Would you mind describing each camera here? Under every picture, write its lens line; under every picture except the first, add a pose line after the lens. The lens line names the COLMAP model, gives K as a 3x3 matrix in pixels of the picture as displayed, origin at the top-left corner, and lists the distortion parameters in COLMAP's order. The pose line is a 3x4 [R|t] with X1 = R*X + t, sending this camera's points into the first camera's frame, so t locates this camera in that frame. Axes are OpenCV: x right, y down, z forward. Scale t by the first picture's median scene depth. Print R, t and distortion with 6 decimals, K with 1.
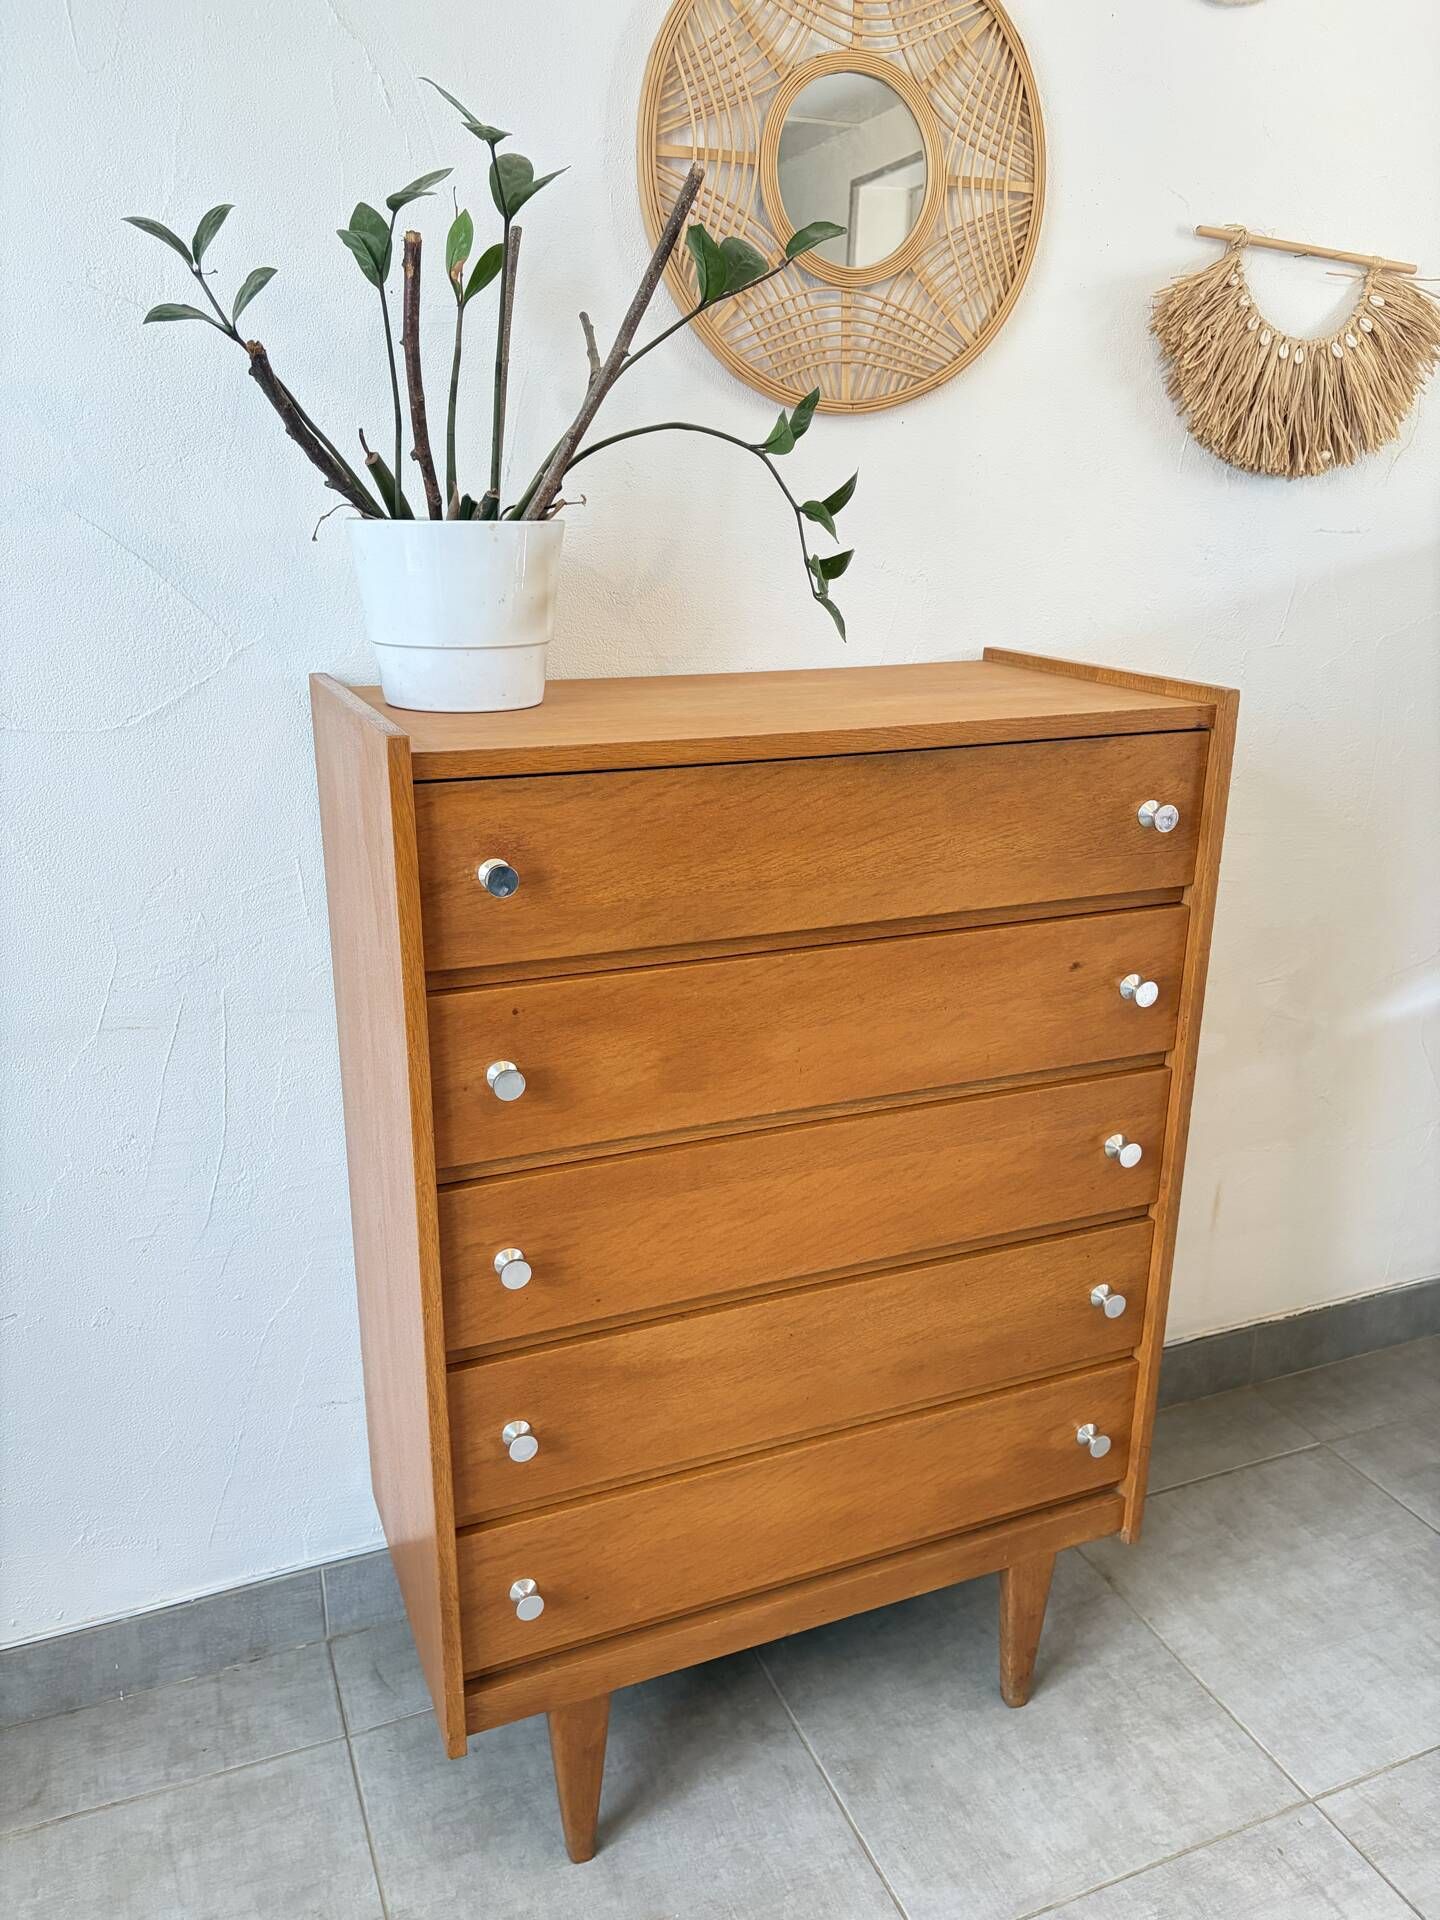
lens RADIAL K [[1450.3, 0, 714.6], [0, 1450.3, 963.4], [0, 0, 1]] dist [0.055132, -0.074655]
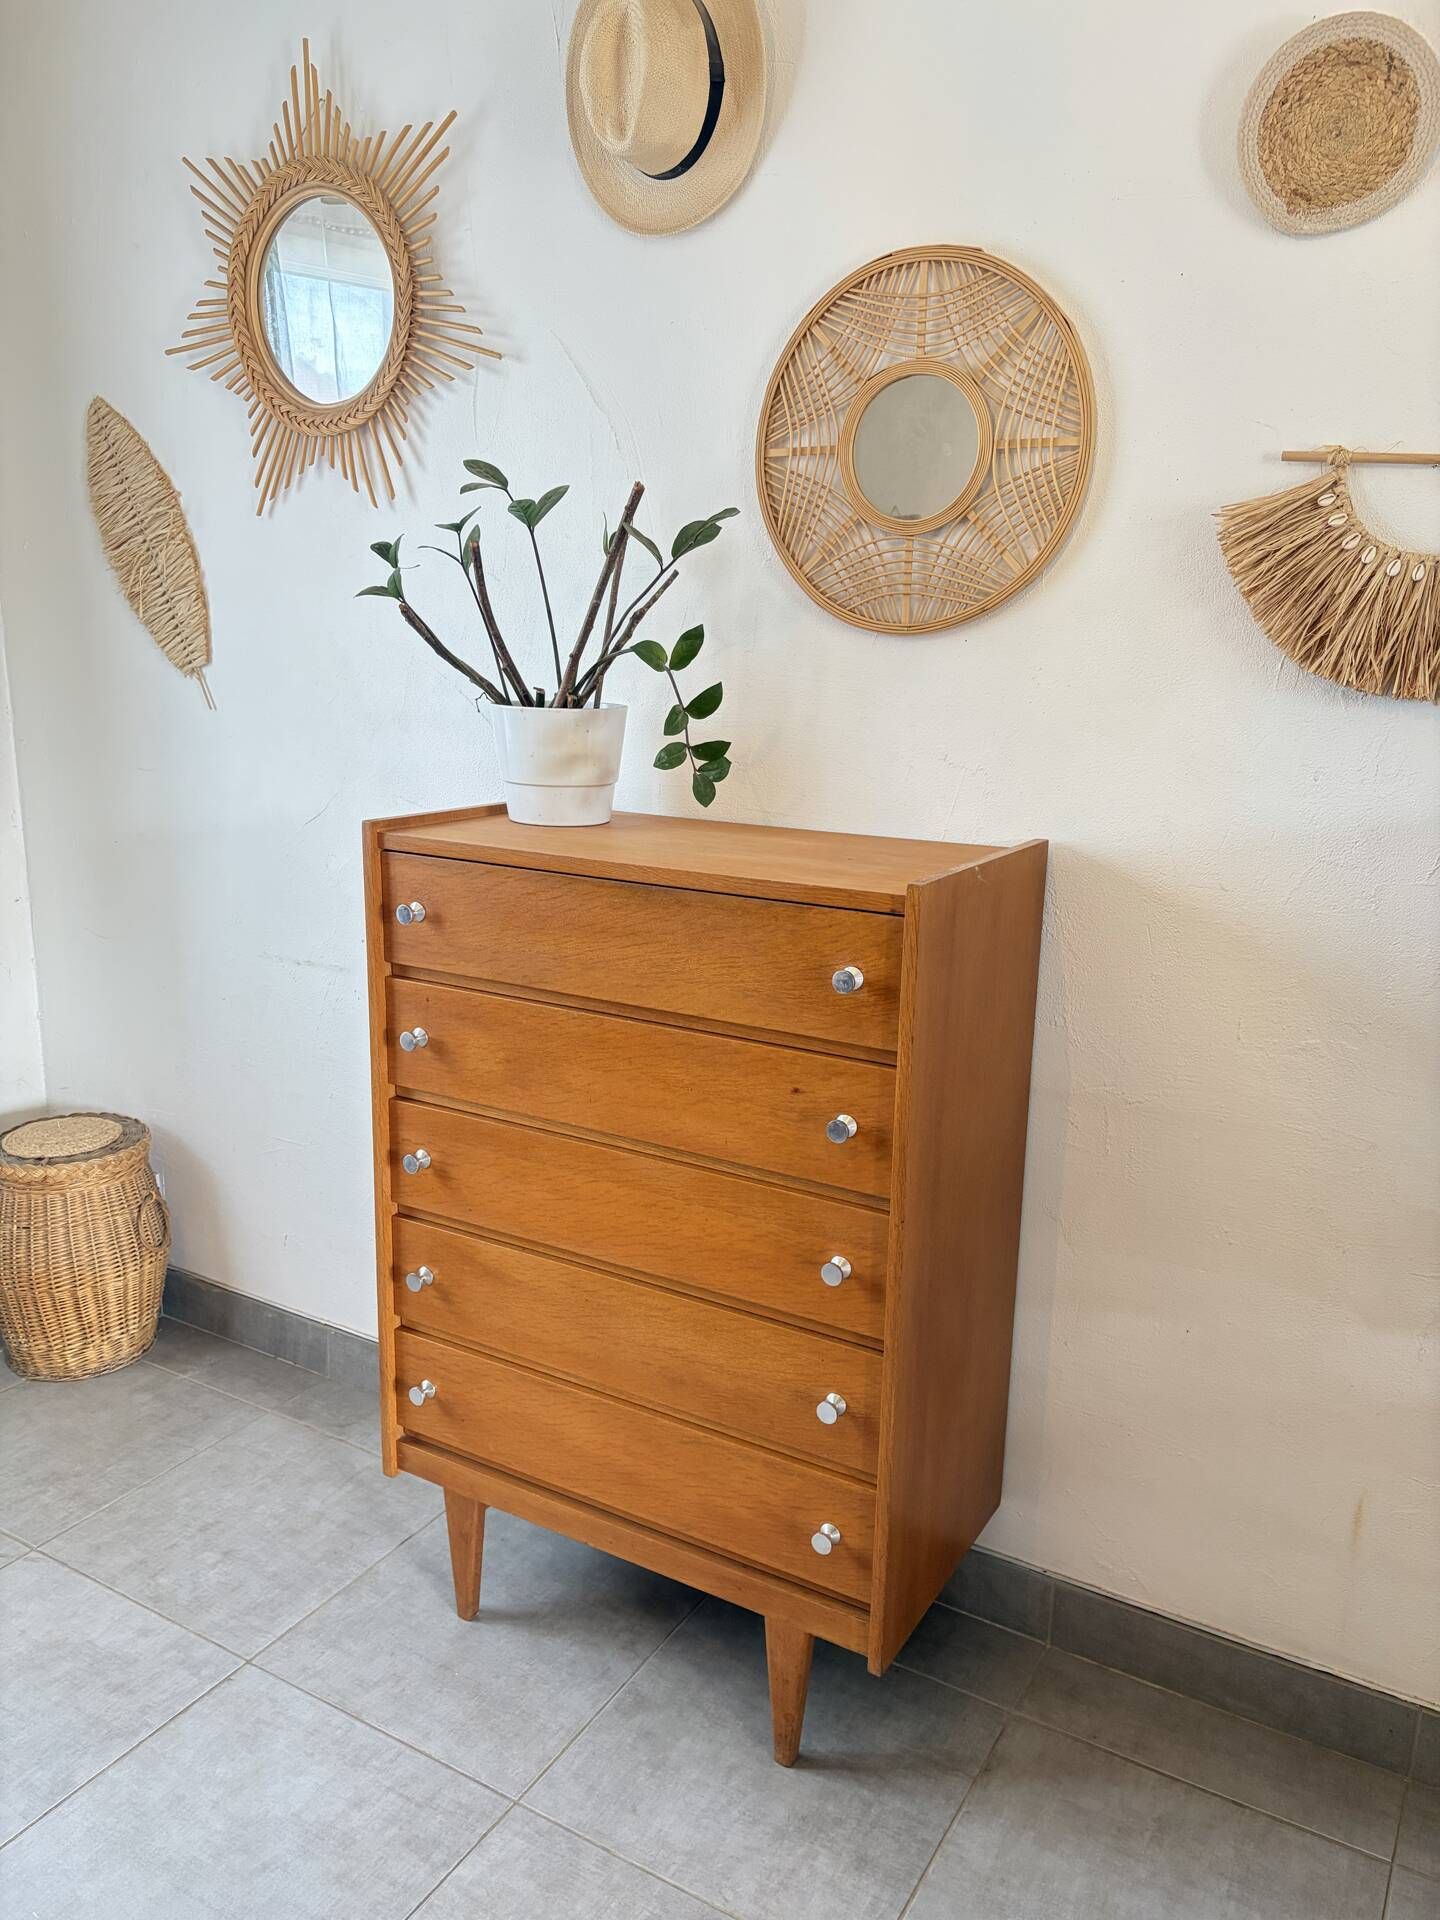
lens RADIAL K [[1450.3, 0, 715.0], [0, 1450.3, 966.7], [0, 0, 1]] dist [0.055132, -0.074655]
pose [[0.598771, 0.188253, -0.778482, 1.131028], [-0.262694, 0.964376, 0.031155, -0.118158], [0.756614, 0.185848, 0.626894, 0.187661]]
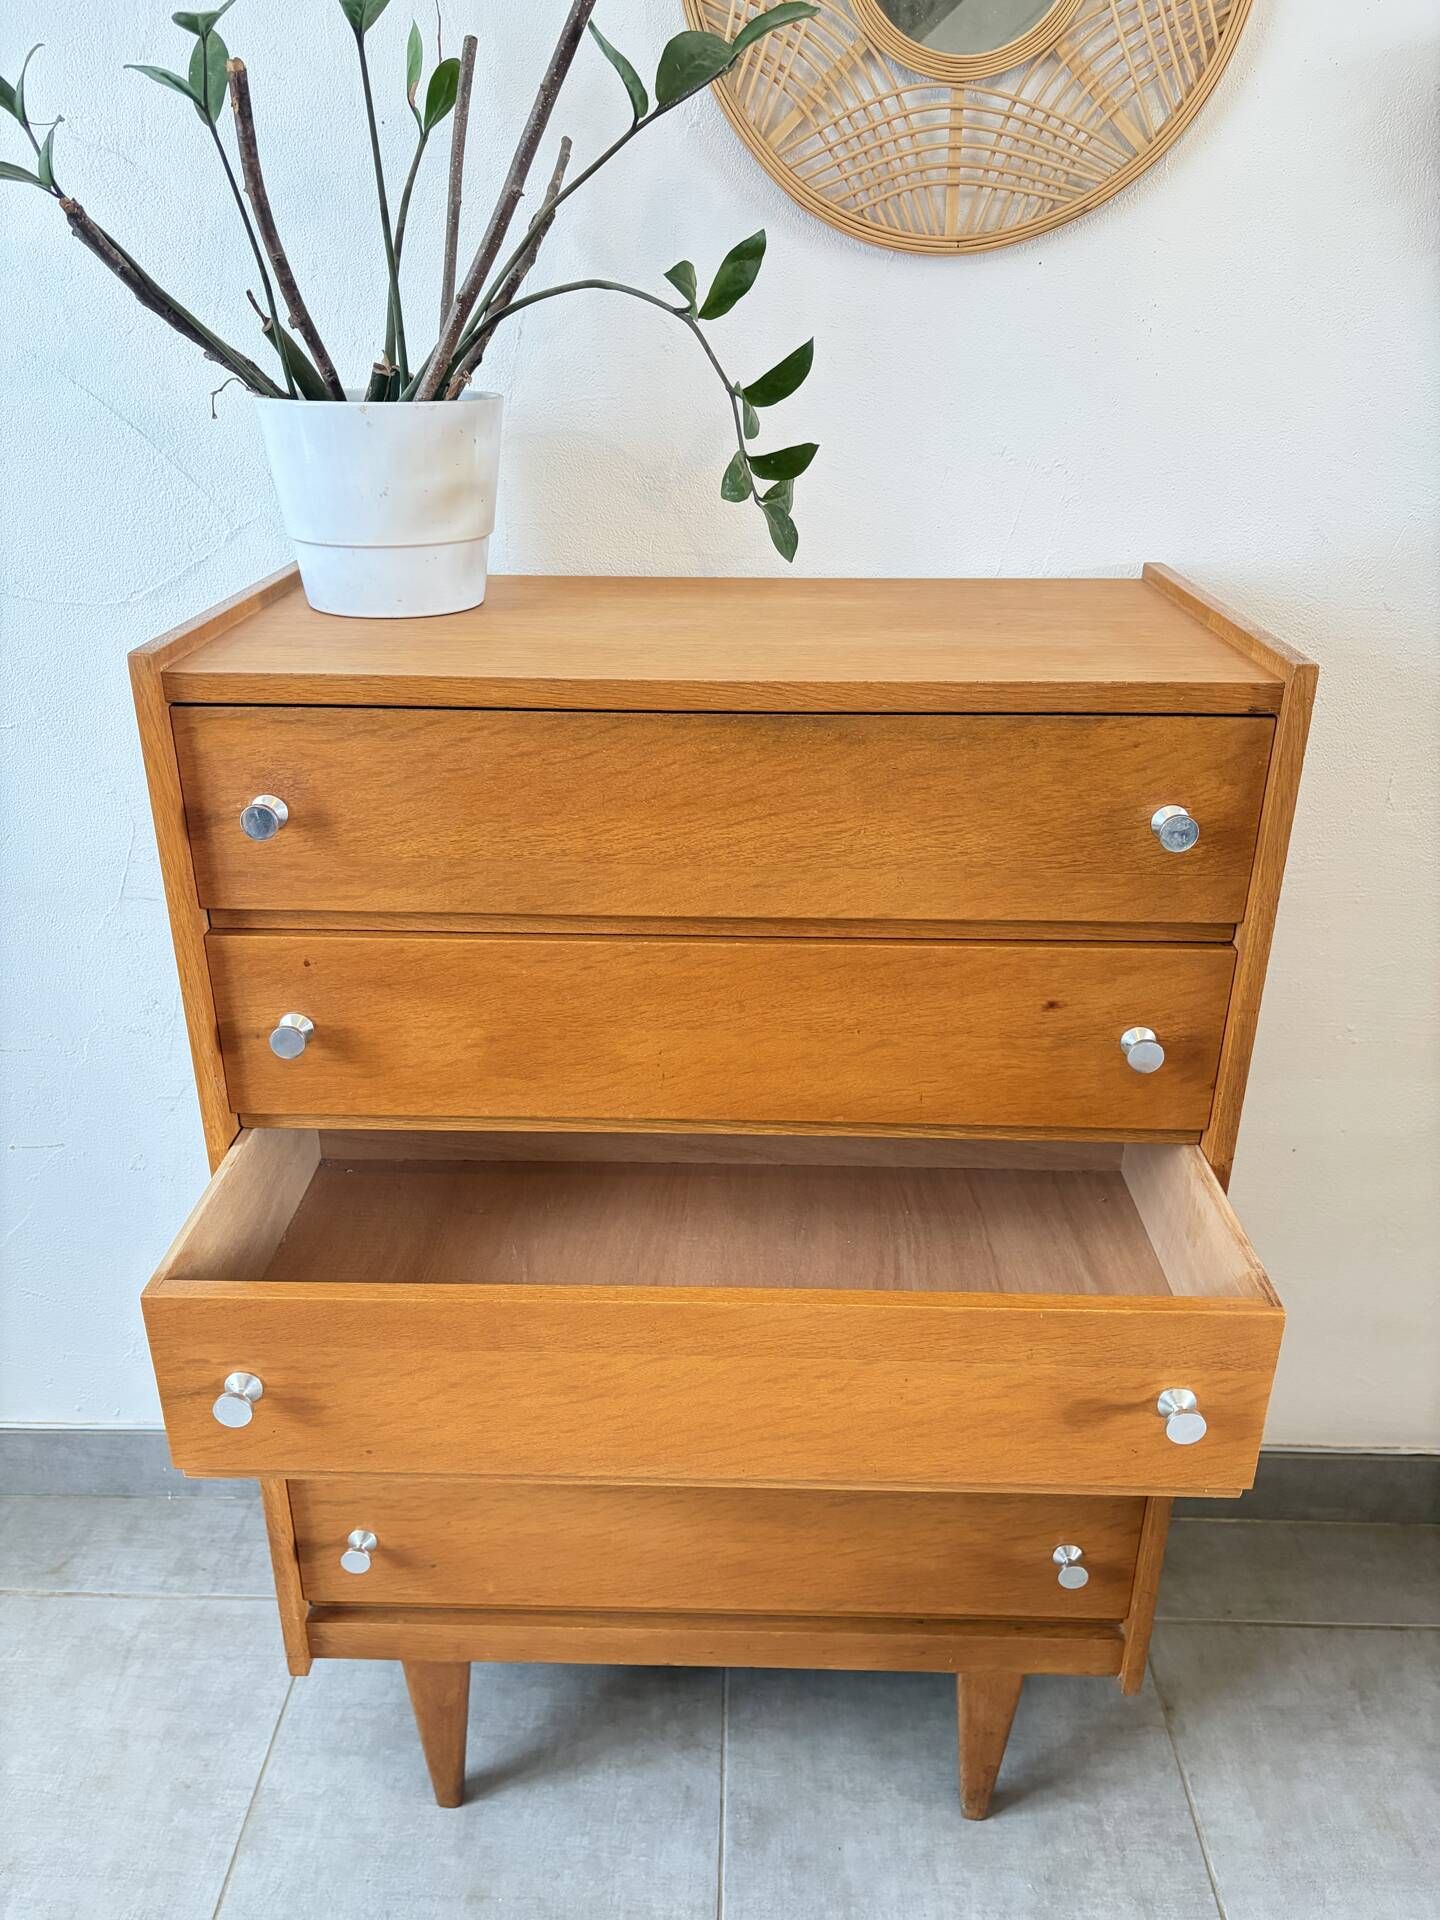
lens RADIAL K [[1450.3, 0, 718.1], [0, 1450.3, 964.5], [0, 0, 1]] dist [0.055132, -0.074655]
pose [[0.914402, 0.164360, -0.369938, 0.373407], [-0.123319, 0.983528, 0.132155, -0.101420], [0.385565, -0.075223, 0.919609, 0.226735]]
